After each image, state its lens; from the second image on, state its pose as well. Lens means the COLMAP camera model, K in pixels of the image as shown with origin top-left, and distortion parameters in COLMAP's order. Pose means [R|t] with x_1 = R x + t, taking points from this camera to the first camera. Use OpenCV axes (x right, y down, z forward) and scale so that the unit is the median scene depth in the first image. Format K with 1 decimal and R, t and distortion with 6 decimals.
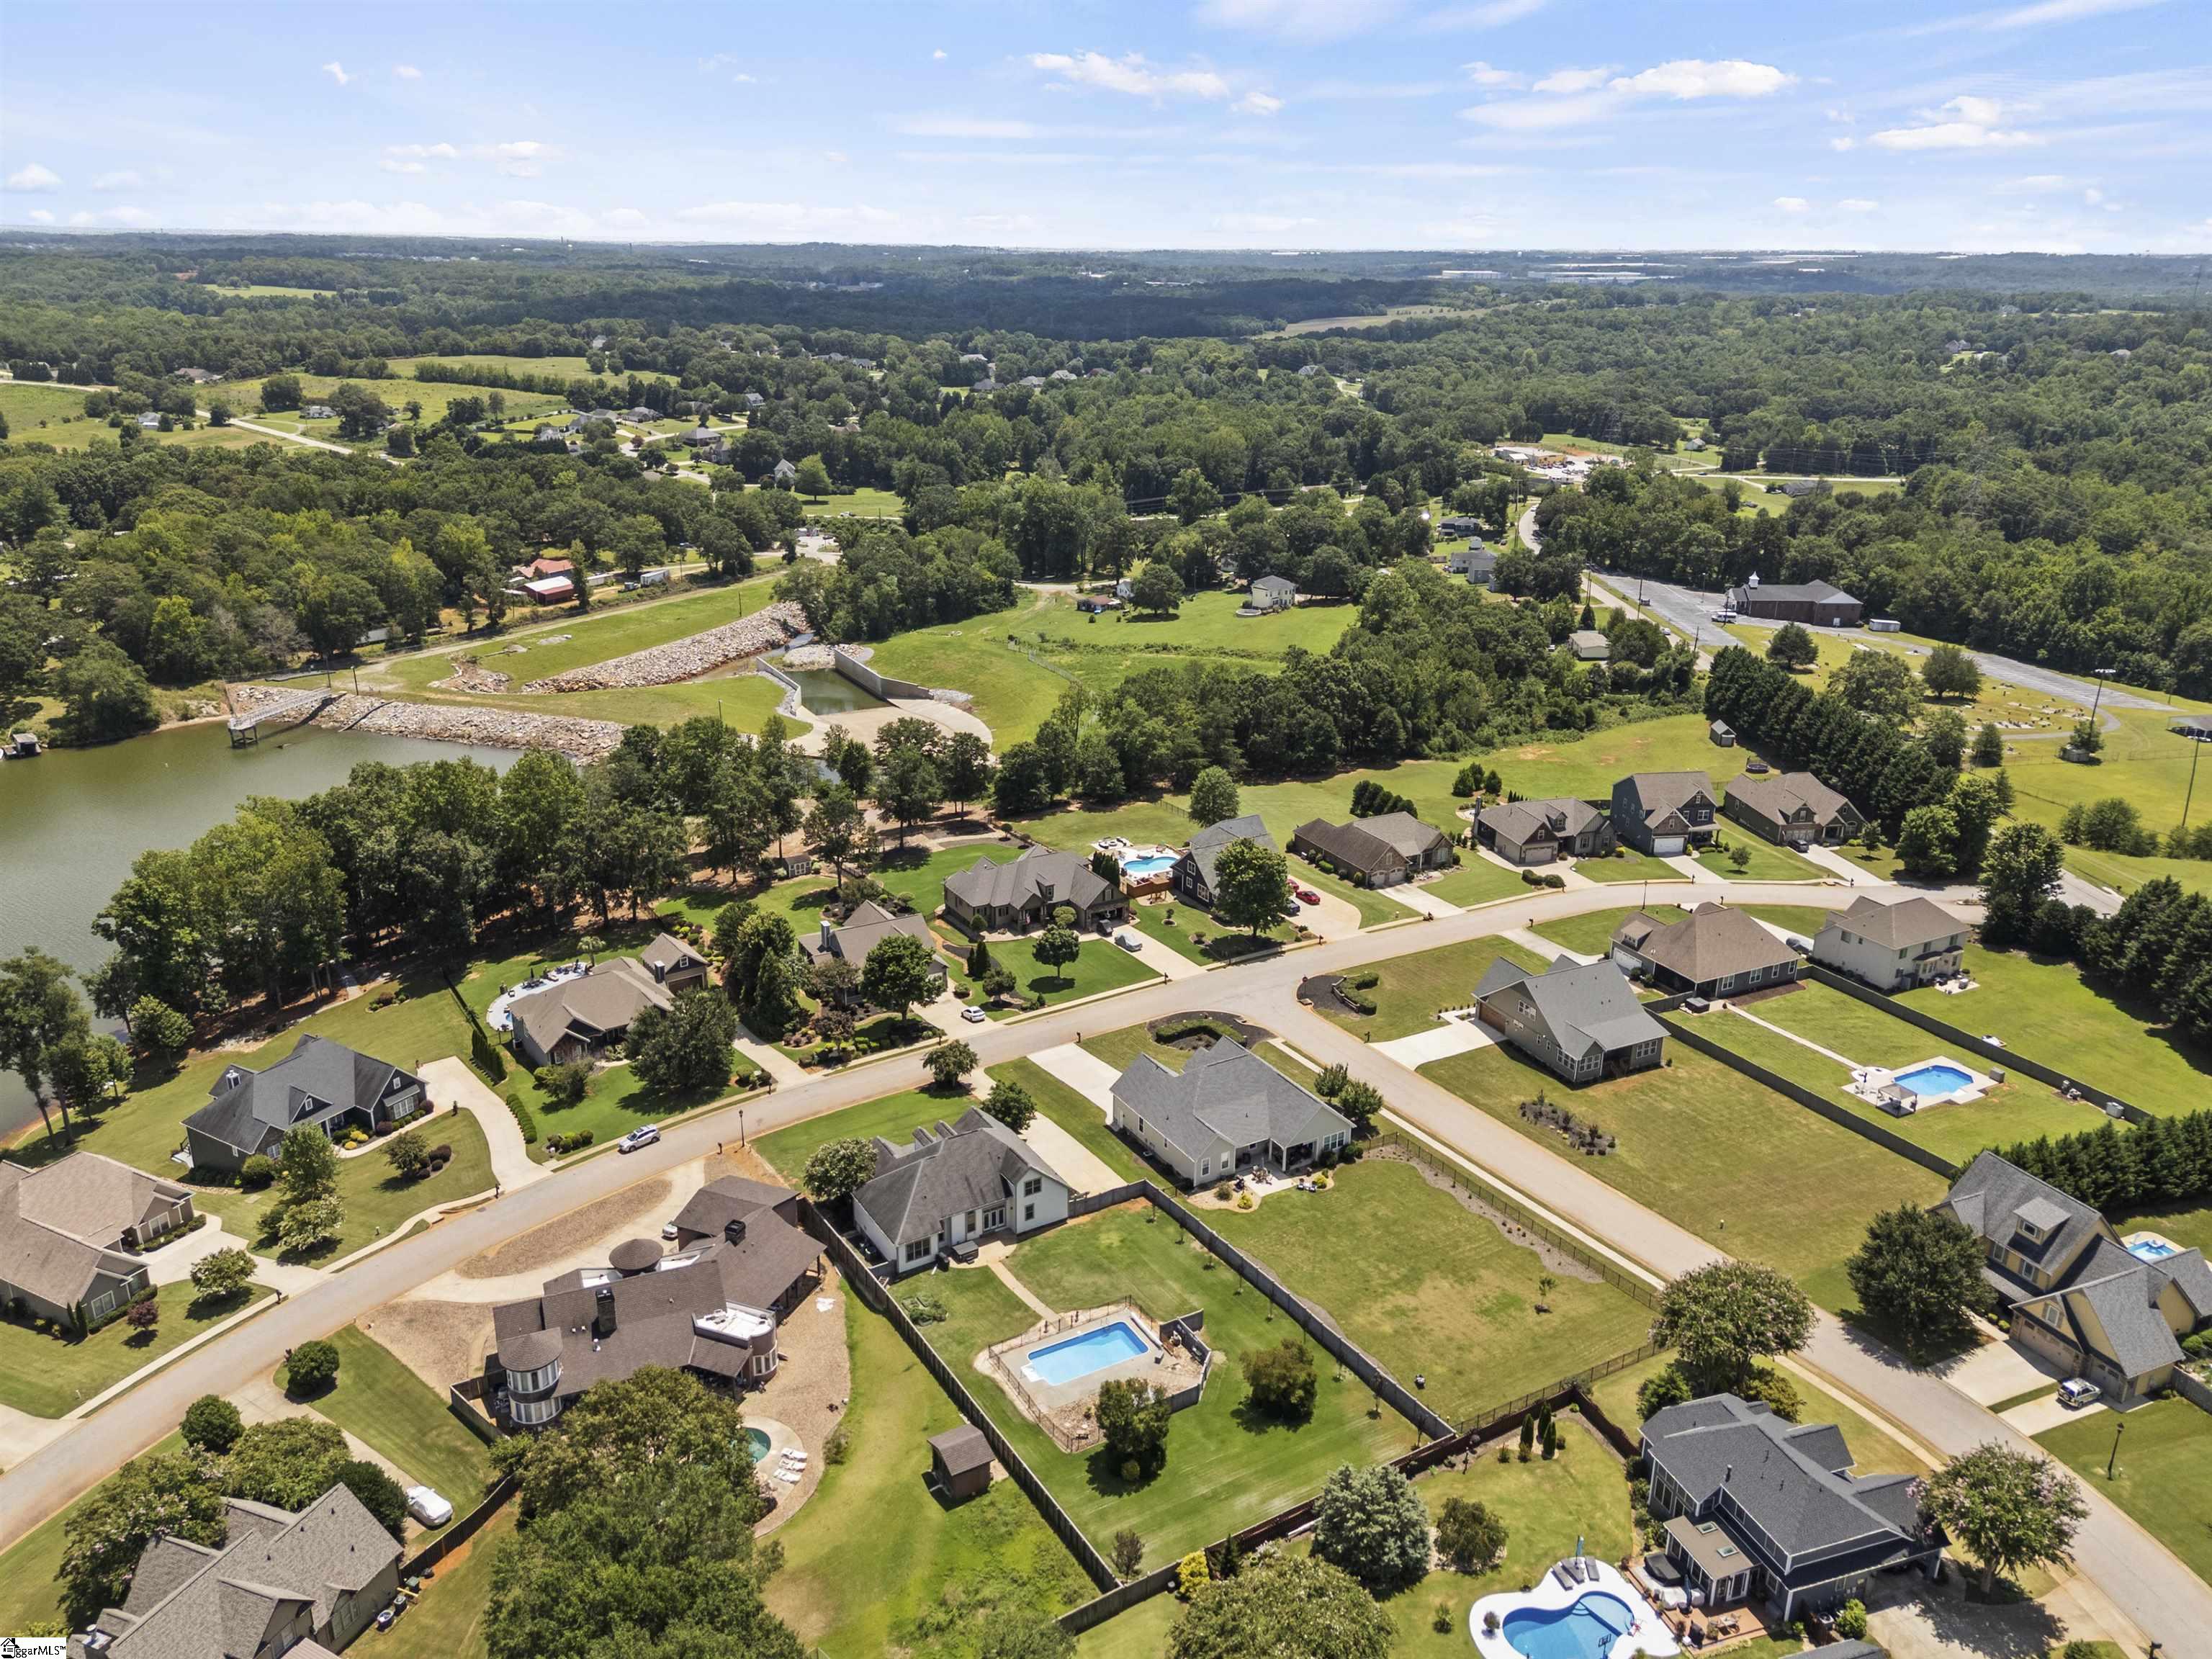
lens RADIAL K [[1640.8, 0, 1110.0], [0, 1640.8, 830.1], [0, 0, 1]] dist [0.080192, -0.081842]
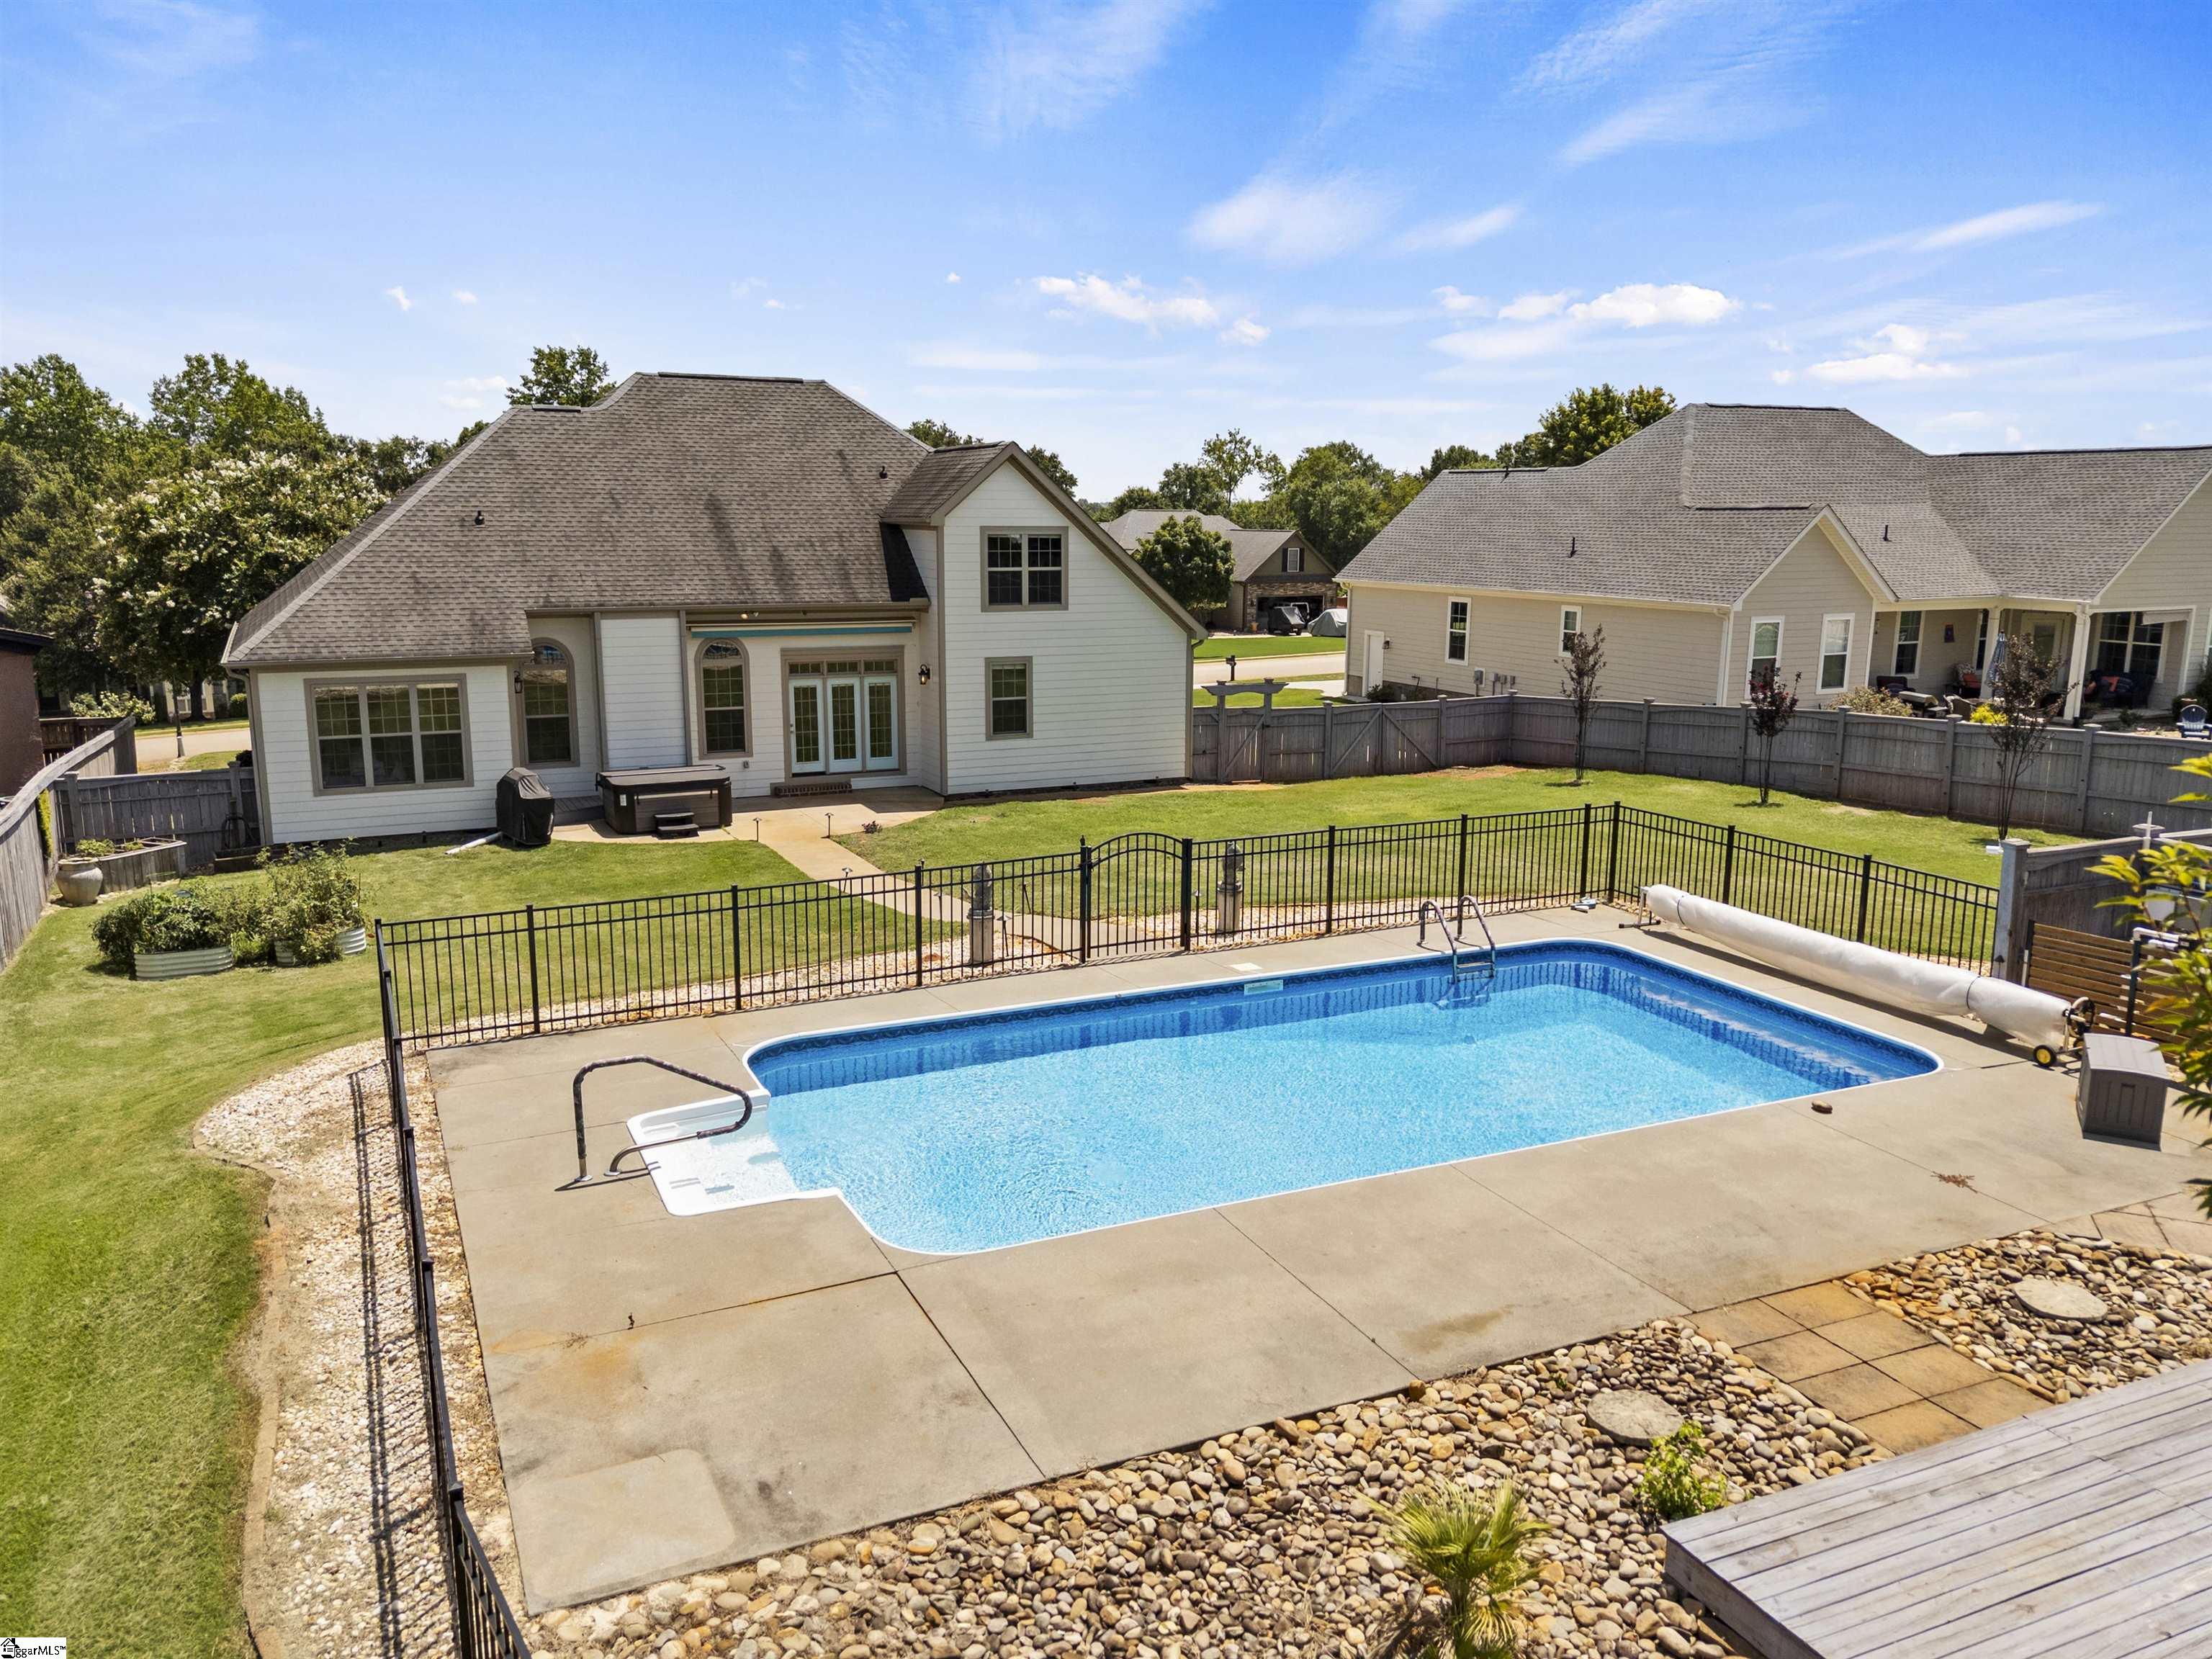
lens RADIAL K [[1640.8, 0, 1110.0], [0, 1640.8, 830.1], [0, 0, 1]] dist [0.080192, -0.081842]
pose [[0.996039, 0.017168, -0.087243, -0.015553], [-0.030109, 0.988339, -0.149260, 0.266384], [0.083664, 0.151295, 0.984942, 0.751015]]
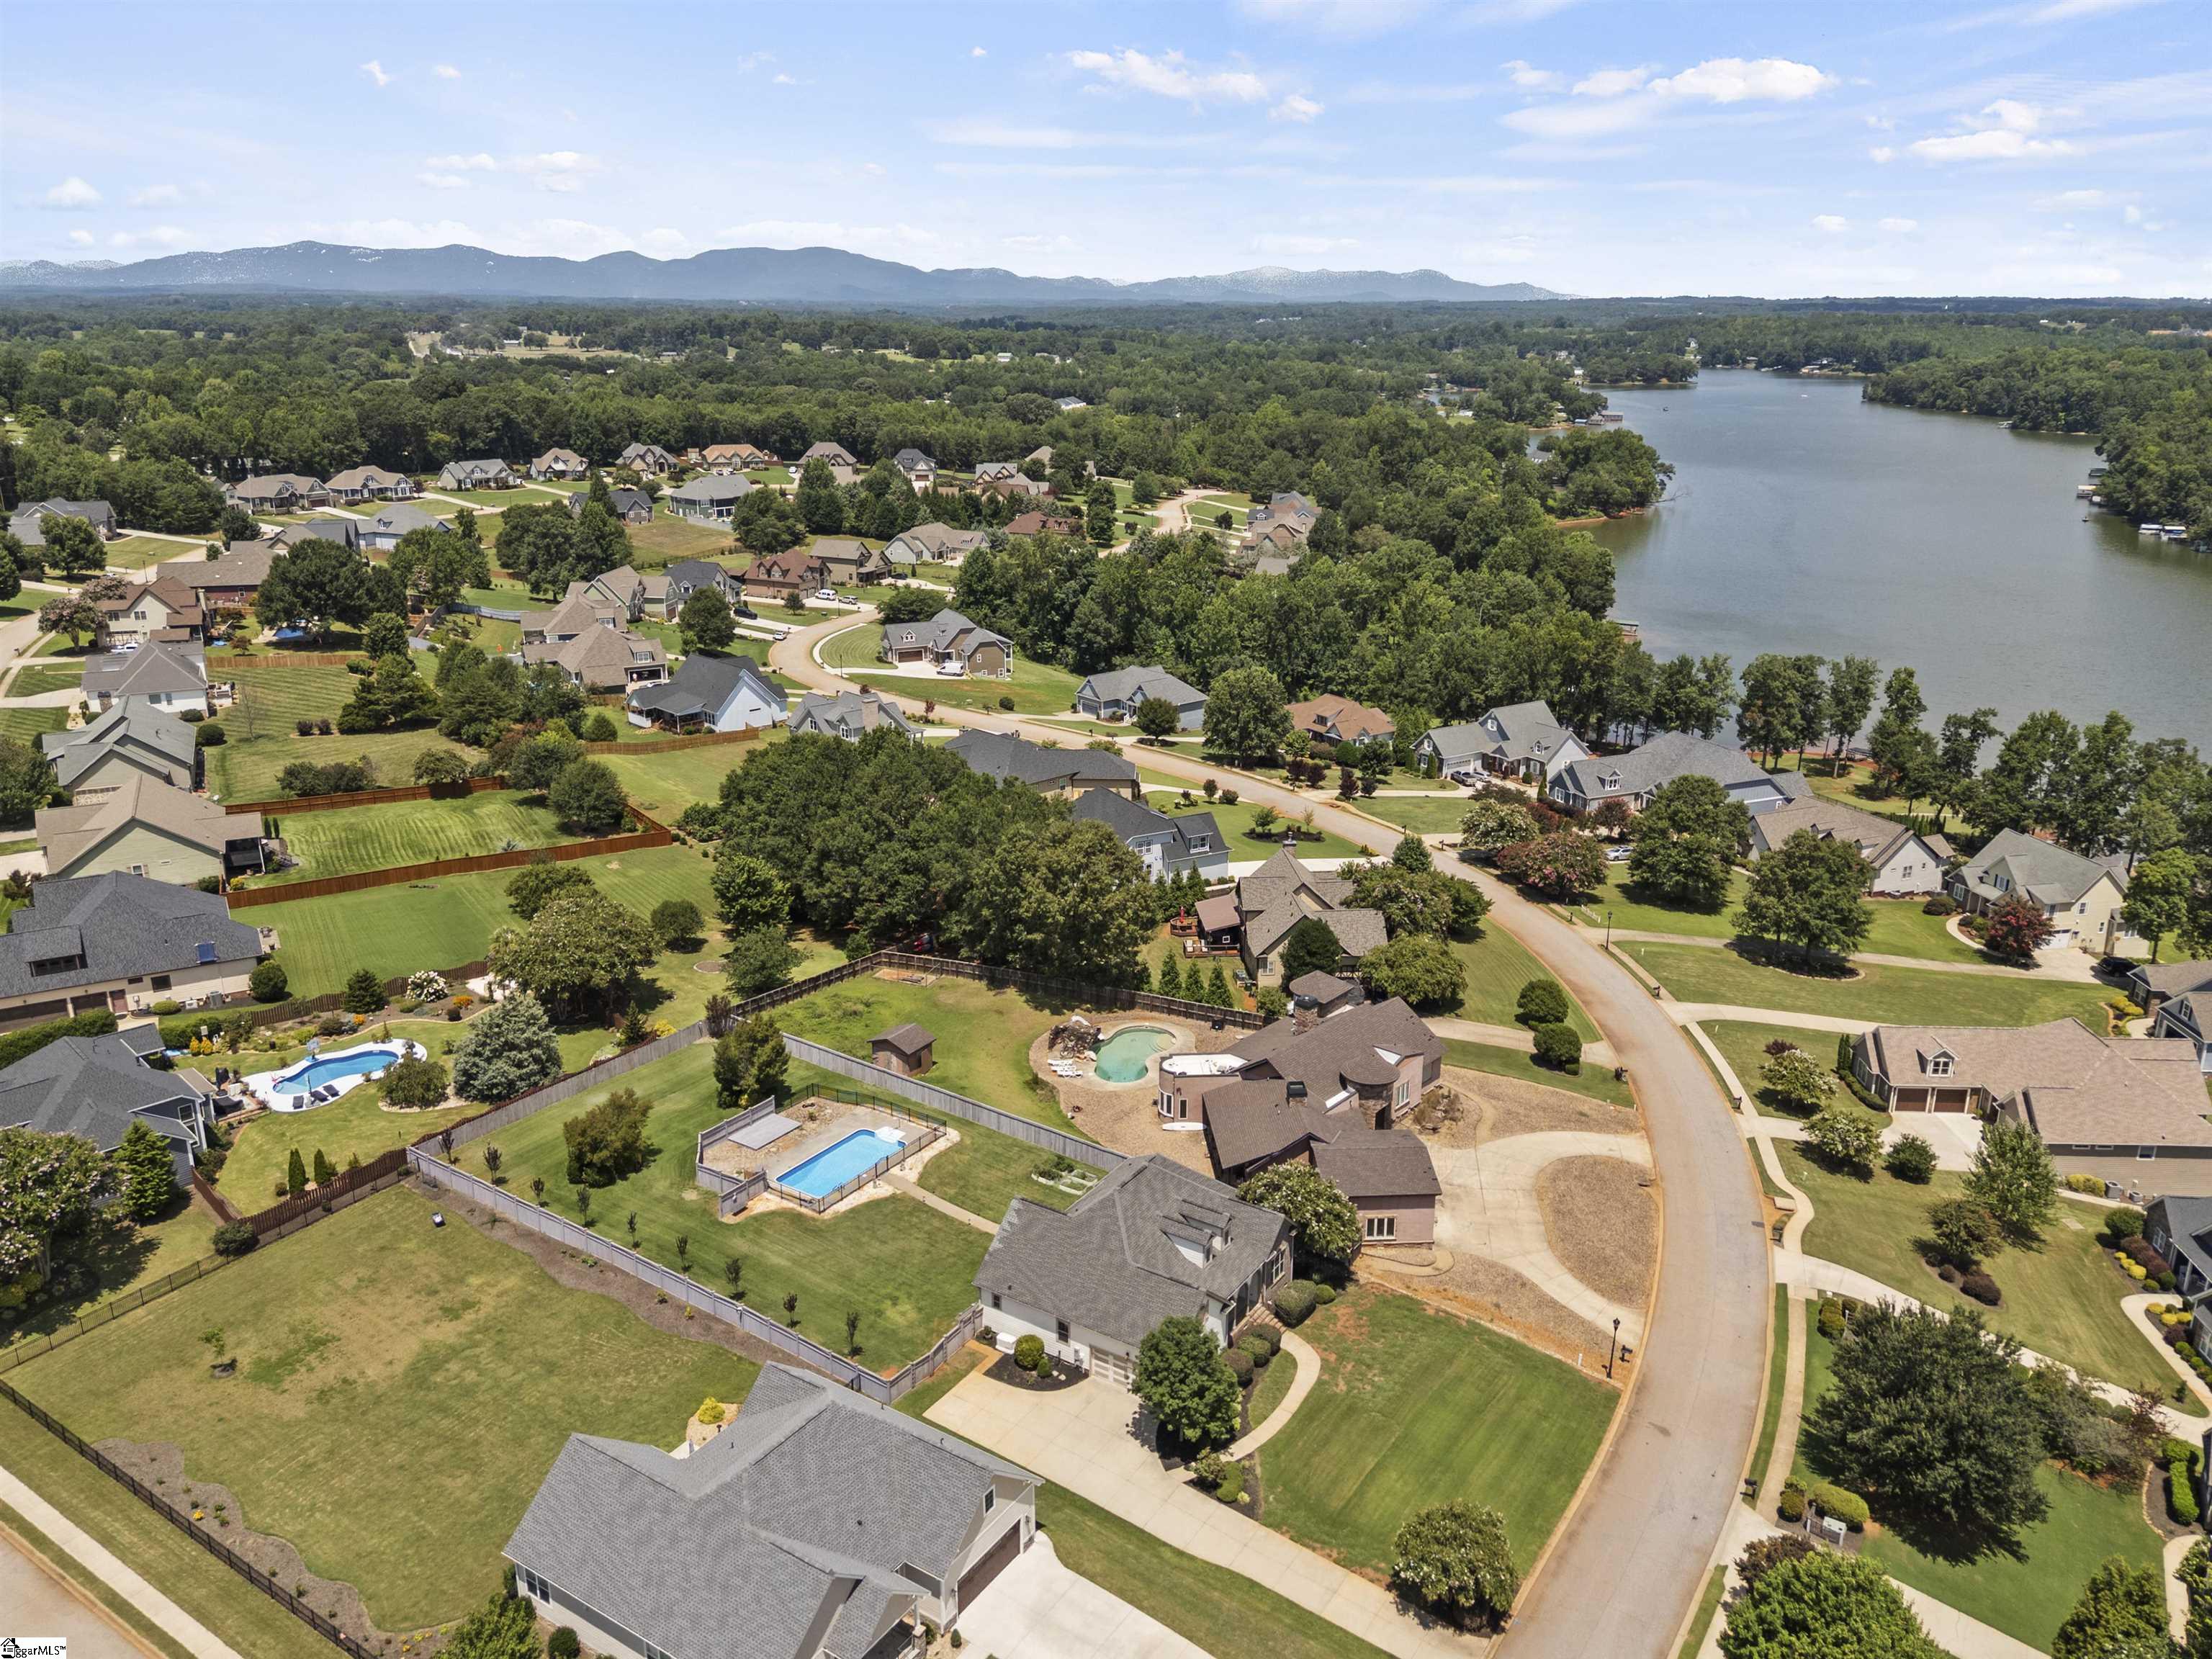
lens RADIAL K [[1640.8, 0, 1110.0], [0, 1640.8, 830.1], [0, 0, 1]] dist [0.080192, -0.081842]
pose [[-0.899414, 0.121050, -0.420001, 0.172698], [-0.159422, 0.803846, 0.573076, -0.293626], [0.406987, 0.582390, -0.703693, 1.319006]]
